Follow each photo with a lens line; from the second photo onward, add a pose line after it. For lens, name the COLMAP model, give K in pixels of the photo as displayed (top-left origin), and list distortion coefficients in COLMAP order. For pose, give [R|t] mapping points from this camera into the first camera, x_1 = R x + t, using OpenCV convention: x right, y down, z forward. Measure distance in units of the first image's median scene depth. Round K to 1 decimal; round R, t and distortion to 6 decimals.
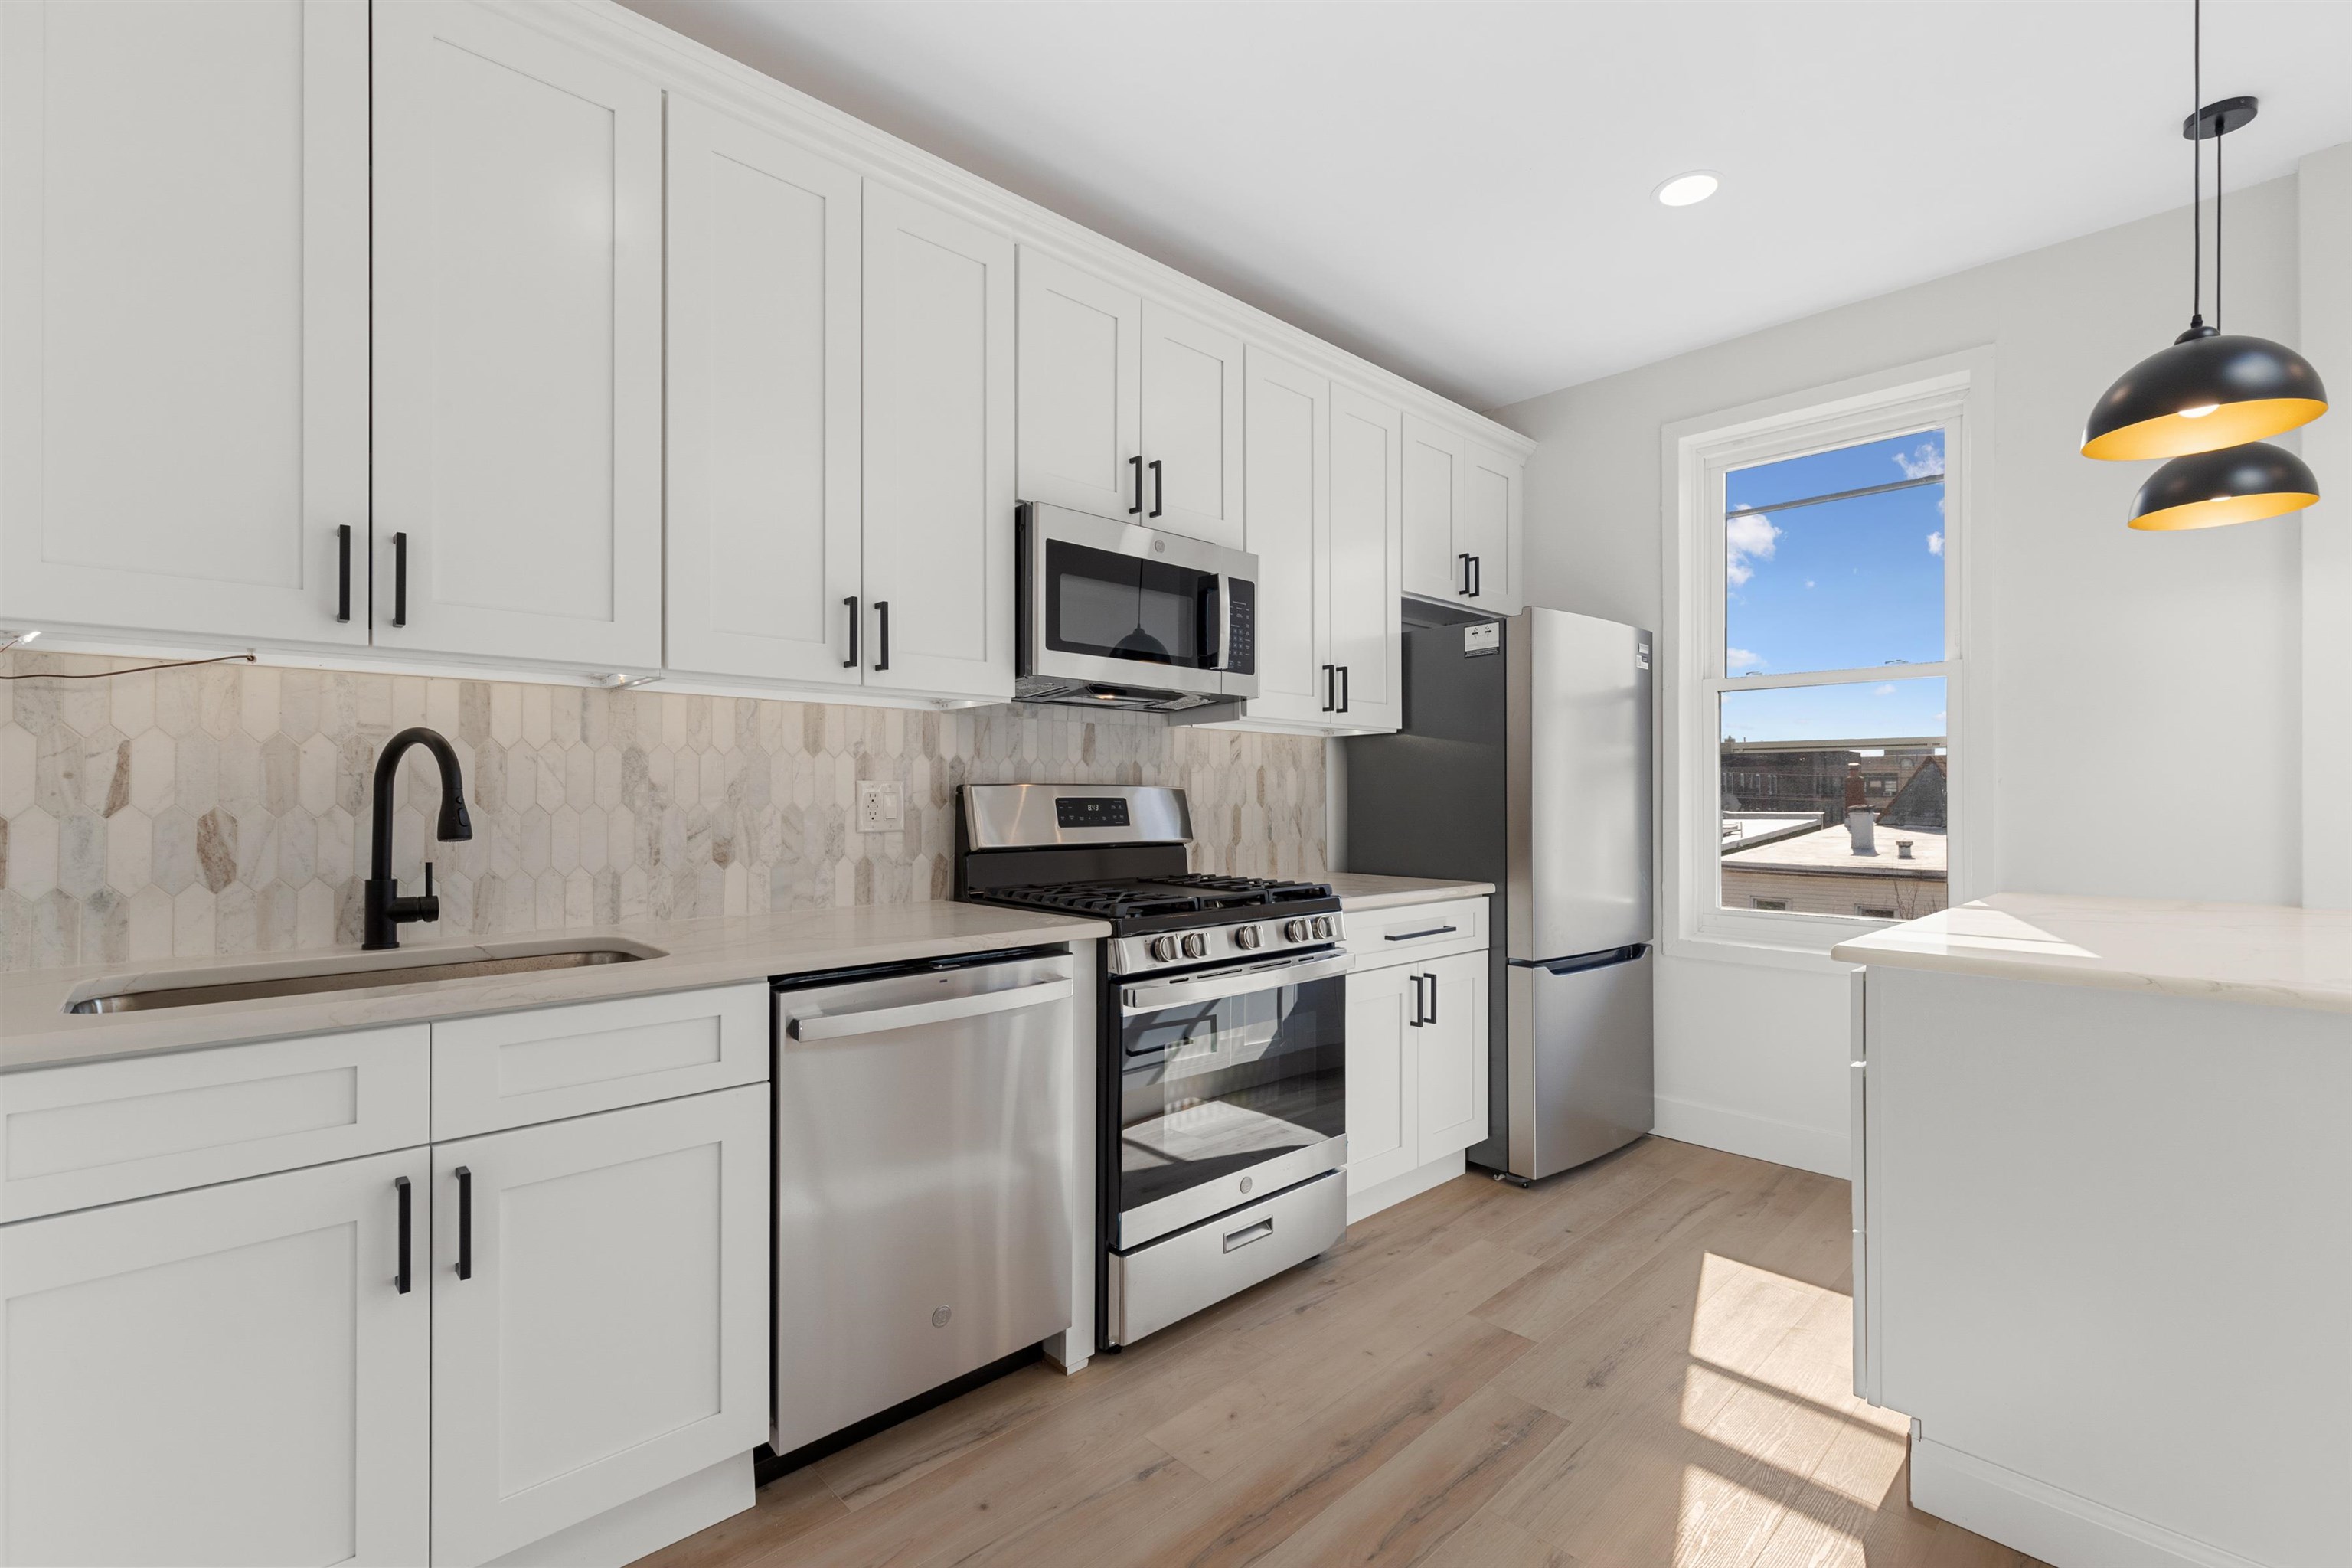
lens RADIAL K [[1057.7, 0, 1183.2], [0, 1057.7, 794.7], [0, 0, 1]] dist [0.006425, -0.001293]
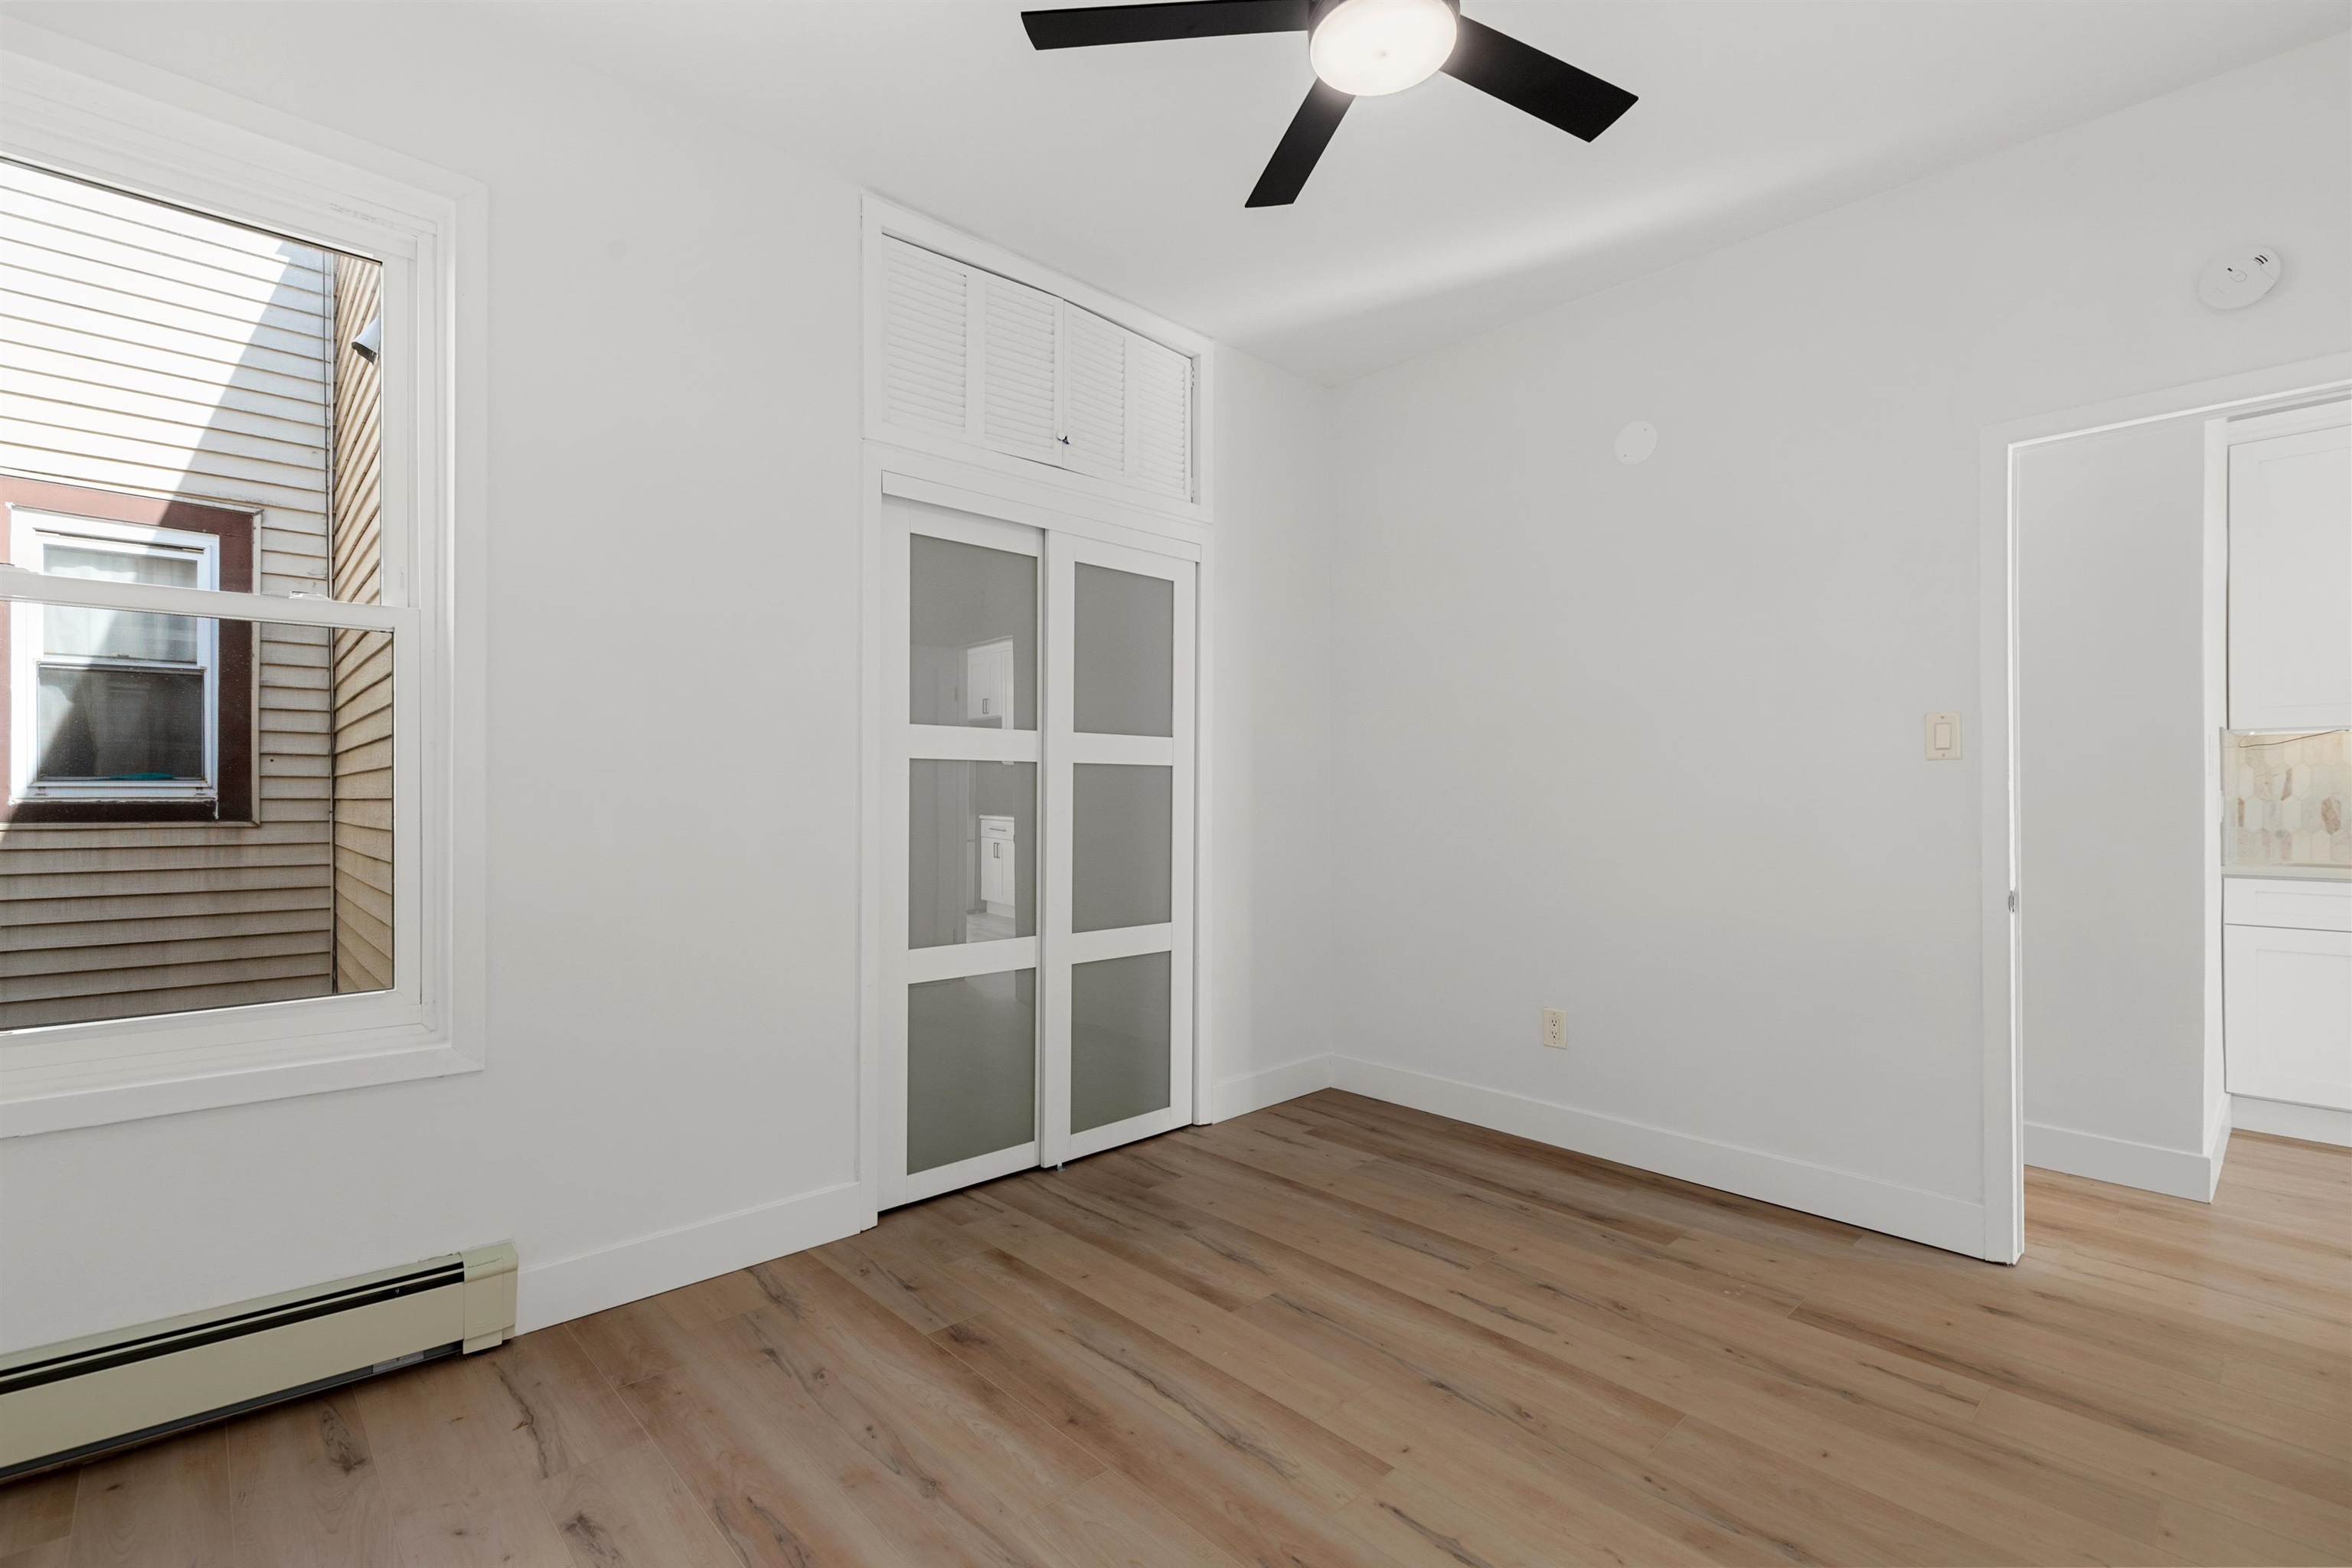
lens RADIAL K [[1057.7, 0, 1183.2], [0, 1057.7, 794.7], [0, 0, 1]] dist [0.006425, -0.001293]
pose [[-0.011119, -0.000068, -0.999938, 0.996619], [0.001997, 0.999998, -0.000090, 0.002372], [0.999936, -0.001998, -0.011118, -1.023039]]
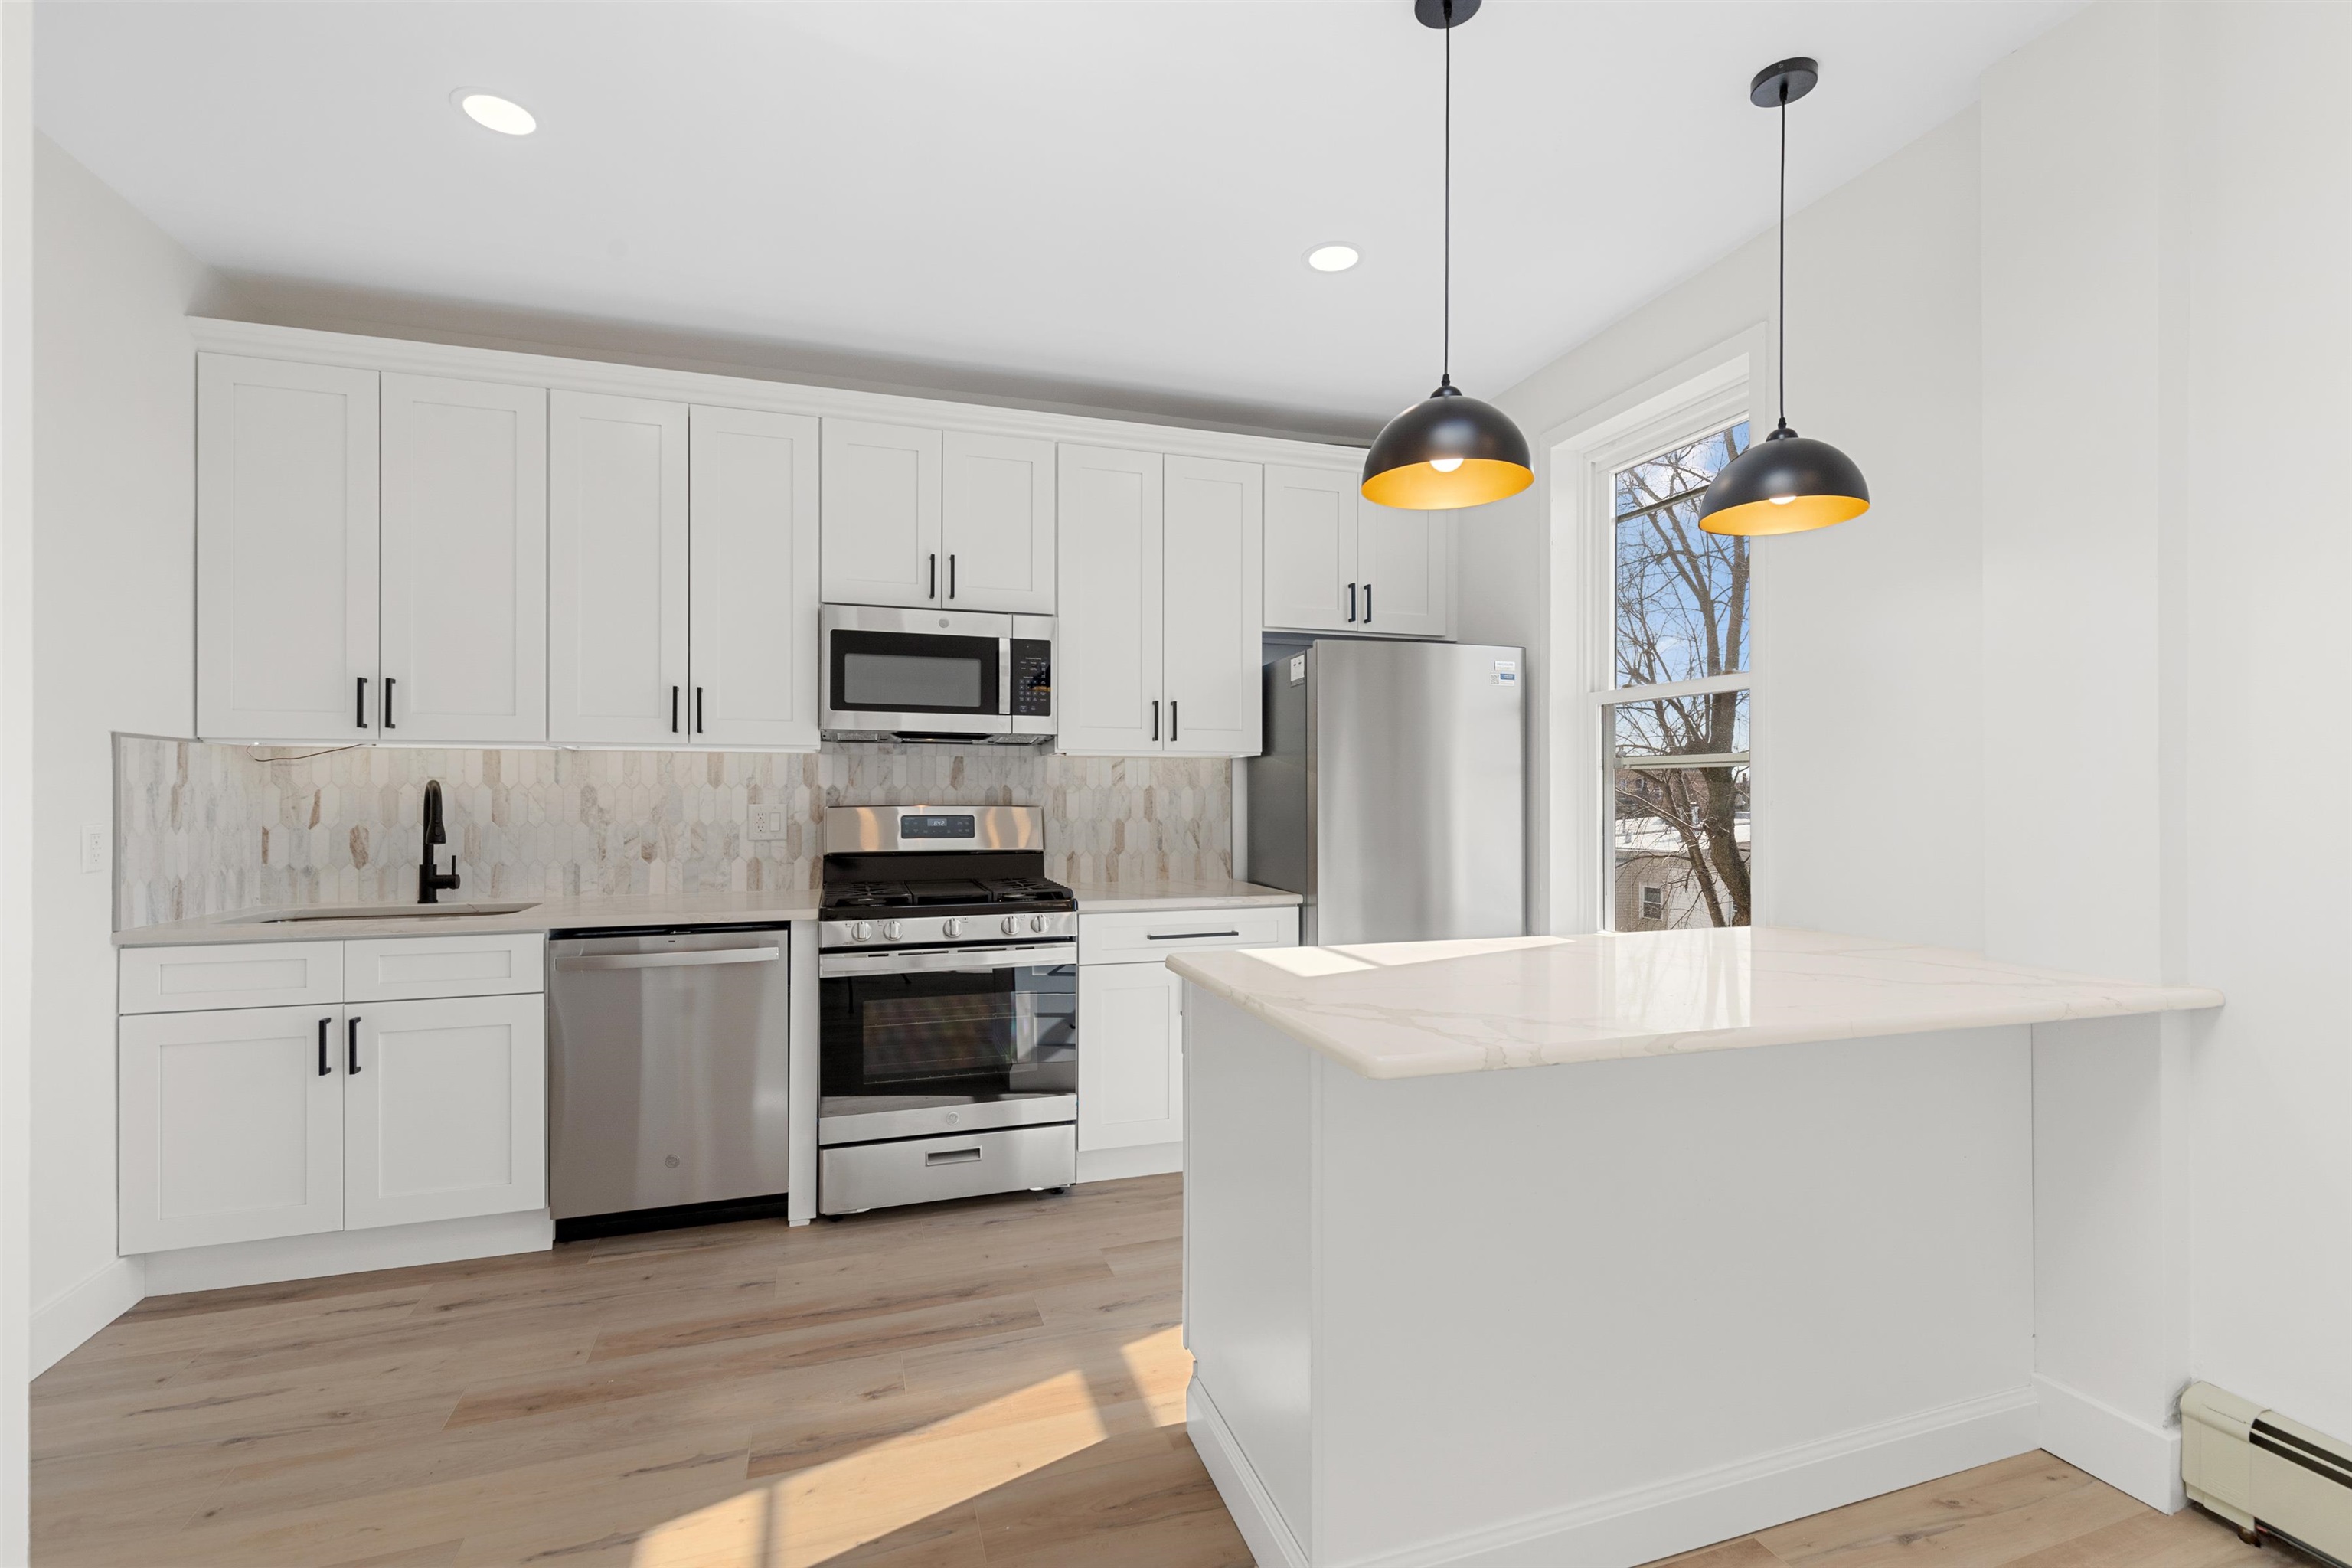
lens RADIAL K [[1057.7, 0, 1183.2], [0, 1057.7, 794.7], [0, 0, 1]] dist [0.006425, -0.001293]
pose [[0.899764, -0.001751, -0.436373, 0.876138], [0.002420, 0.999997, 0.000976, -0.027136], [0.436370, -0.001934, 0.899765, -0.039675]]
